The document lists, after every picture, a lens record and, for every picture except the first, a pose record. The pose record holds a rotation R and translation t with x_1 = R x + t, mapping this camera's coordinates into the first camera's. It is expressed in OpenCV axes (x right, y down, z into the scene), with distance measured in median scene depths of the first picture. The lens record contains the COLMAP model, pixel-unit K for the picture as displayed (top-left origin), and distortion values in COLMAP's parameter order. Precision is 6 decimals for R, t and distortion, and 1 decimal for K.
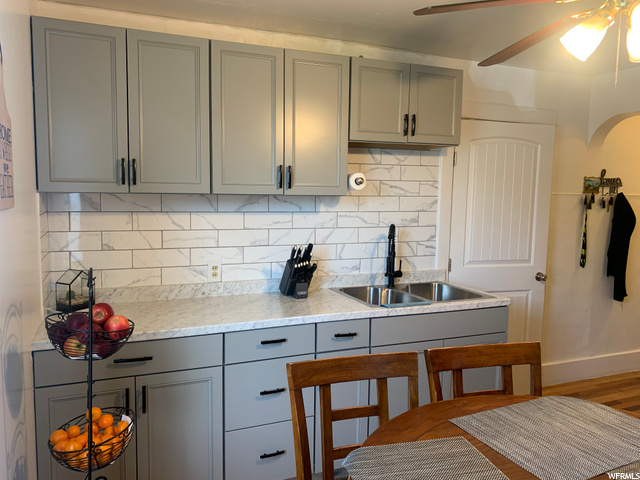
lens RADIAL K [[488.3, 0, 315.7], [0, 488.3, 235.5], [0, 0, 1]] dist [0.030073, -0.039856]
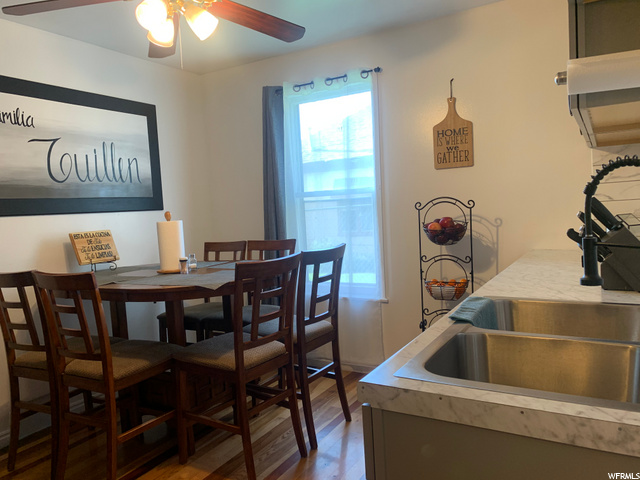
lens RADIAL K [[488.3, 0, 315.1], [0, 488.3, 238.6], [0, 0, 1]] dist [0.030073, -0.039856]
pose [[-0.795492, 0.066465, -0.602309, 0.566080], [-0.013777, 0.991726, 0.127633, -0.005315], [0.605808, 0.109829, -0.787994, 1.143664]]
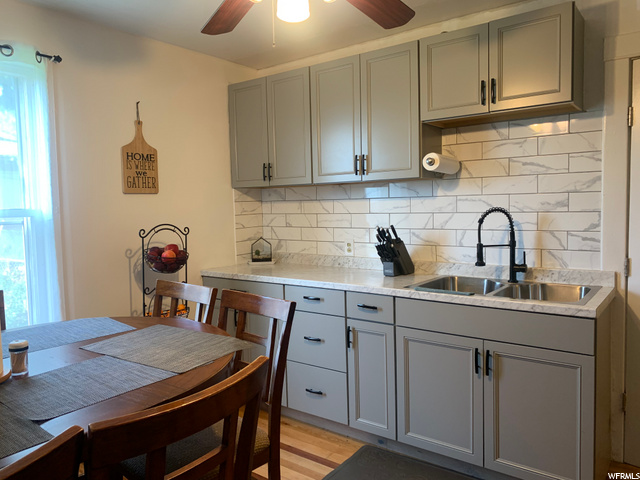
lens RADIAL K [[488.3, 0, 310.7], [0, 488.3, 235.2], [0, 0, 1]] dist [0.030073, -0.039856]
pose [[0.508202, 0.029926, -0.860718, 0.732287], [-0.047668, 0.998842, 0.006583, 0.036009], [0.859918, 0.037683, 0.509040, 0.271912]]
